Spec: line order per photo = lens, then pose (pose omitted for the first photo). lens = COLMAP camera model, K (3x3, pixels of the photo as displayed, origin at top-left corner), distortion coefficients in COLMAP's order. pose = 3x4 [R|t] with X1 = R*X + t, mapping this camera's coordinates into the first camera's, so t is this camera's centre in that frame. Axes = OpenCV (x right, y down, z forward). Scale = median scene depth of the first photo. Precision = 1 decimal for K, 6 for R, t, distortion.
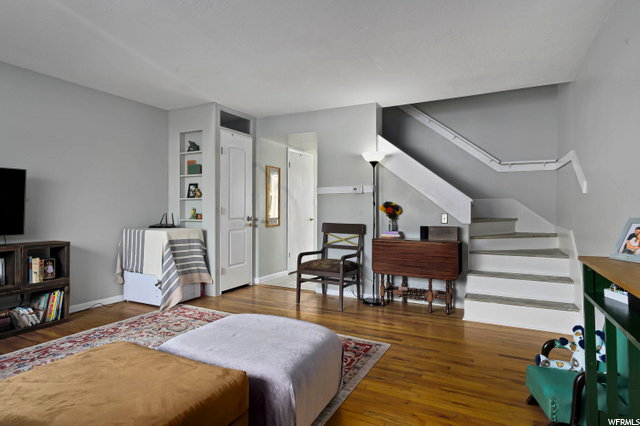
lens RADIAL K [[355.1, 0, 316.9], [0, 355.1, 208.6], [0, 0, 1]] dist [-0.006183, -0.000301]
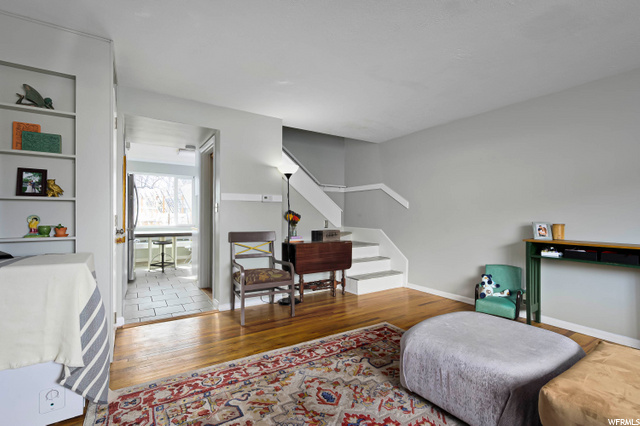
lens RADIAL K [[290.2, 0, 321.2], [0, 290.2, 217.3], [0, 0, 1]] dist [0.003392, 0.000788]
pose [[0.496213, -0.004249, 0.868190, -0.573178], [-0.002566, 0.999976, 0.006360, -0.003390], [-0.868197, -0.005383, 0.496190, 0.471137]]
